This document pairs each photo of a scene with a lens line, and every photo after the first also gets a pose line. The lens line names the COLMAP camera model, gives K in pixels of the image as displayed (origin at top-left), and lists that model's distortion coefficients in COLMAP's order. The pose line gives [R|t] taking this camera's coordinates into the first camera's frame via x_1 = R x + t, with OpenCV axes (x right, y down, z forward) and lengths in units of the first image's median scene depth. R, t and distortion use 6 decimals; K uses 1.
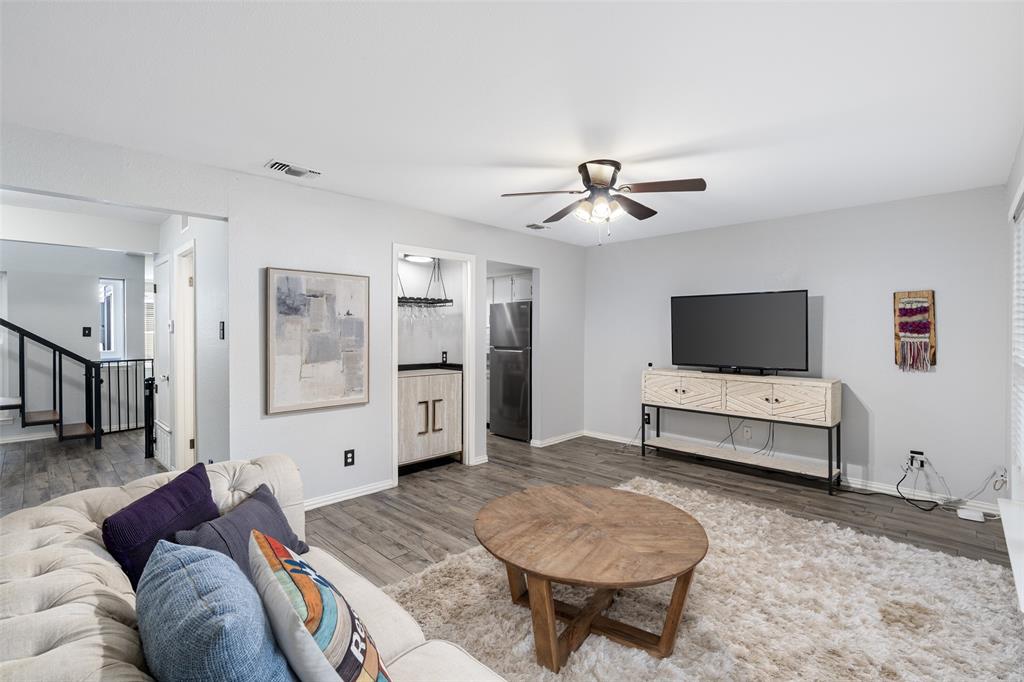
lens RADIAL K [[466.9, 0, 511.4], [0, 466.9, 333.2], [0, 0, 1]] dist [-0.007675, 0.003018]
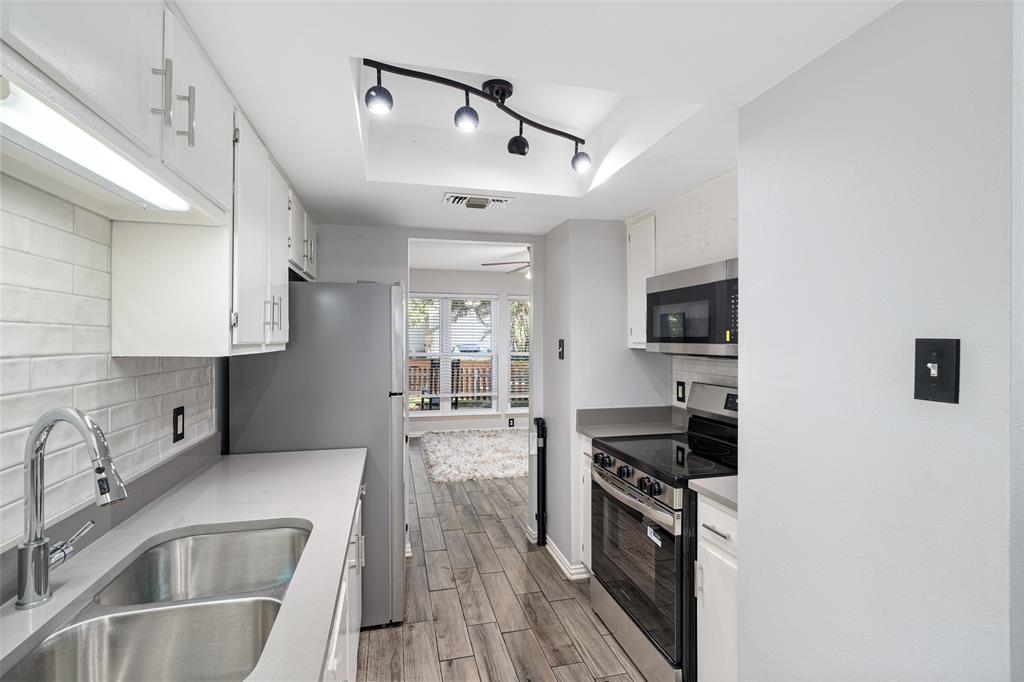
lens RADIAL K [[484.7, 0, 518.5], [0, 484.7, 342.0], [0, 0, 1]] dist [-0.007169, 0.004097]
pose [[-0.860320, -0.007922, 0.509693, -0.513318], [-0.003950, 0.999953, 0.008875, -0.024497], [-0.509739, 0.005622, -0.860311, 2.049668]]
